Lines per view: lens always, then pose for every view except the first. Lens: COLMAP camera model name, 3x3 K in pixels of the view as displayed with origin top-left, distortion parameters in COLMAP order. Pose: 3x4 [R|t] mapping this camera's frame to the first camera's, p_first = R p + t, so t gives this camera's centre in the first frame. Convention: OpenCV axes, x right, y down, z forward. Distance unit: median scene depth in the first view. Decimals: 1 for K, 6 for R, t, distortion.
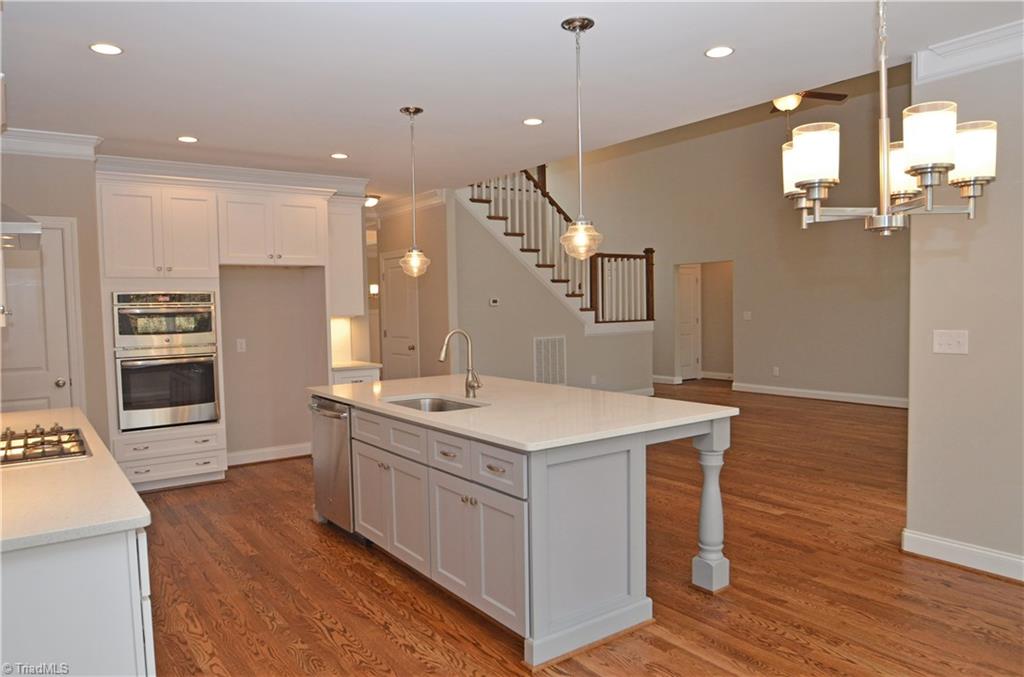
lens RADIAL K [[692.6, 0, 492.8], [0, 692.6, 335.8], [0, 0, 1]] dist [-0.023467, -0.001551]
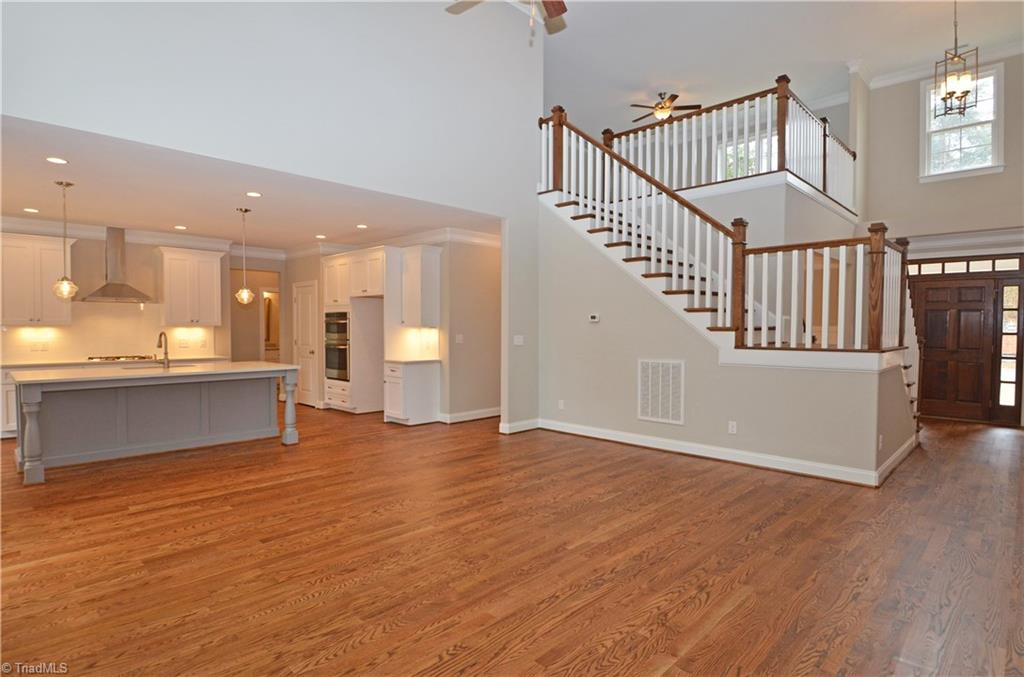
lens RADIAL K [[526.7, 0, 506.4], [0, 526.7, 338.3], [0, 0, 1]] dist [-0.028523, -0.000679]
pose [[0.195924, 0.043892, -0.979636, 1.226007], [-0.047987, 0.998230, 0.035128, -0.070366], [0.979444, 0.040127, 0.197683, 1.289646]]
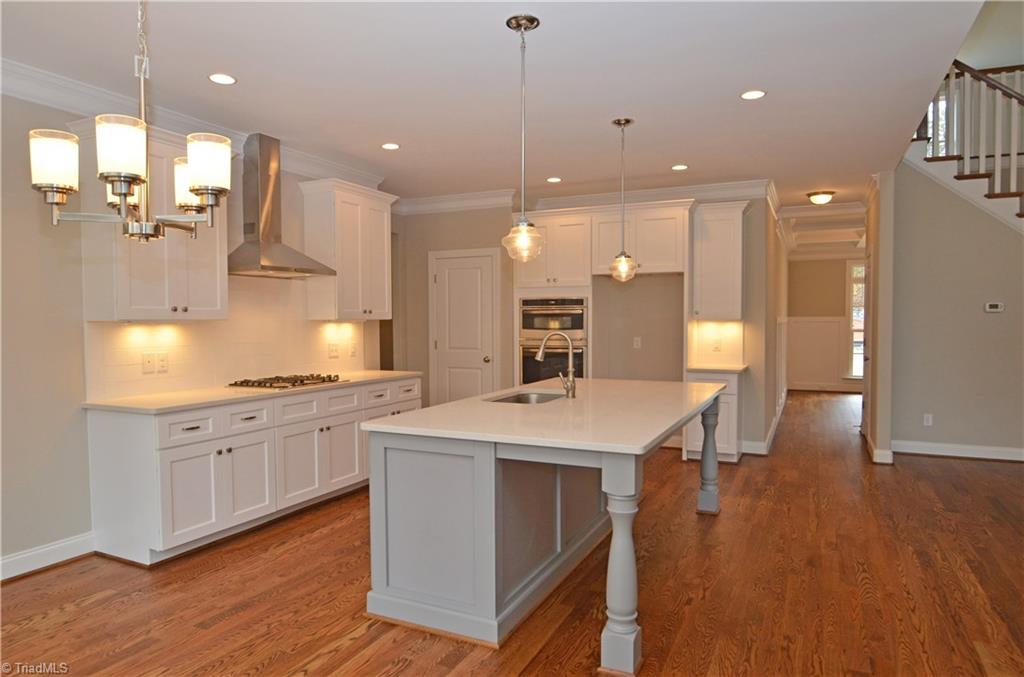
lens RADIAL K [[624.4, 0, 488.0], [0, 624.4, 338.2], [0, 0, 1]] dist [-0.024232, -0.003286]
pose [[0.493191, 0.046954, -0.868653, 0.550300], [-0.044230, 0.998604, 0.028867, -0.016789], [0.868796, 0.024184, 0.494579, 0.328973]]
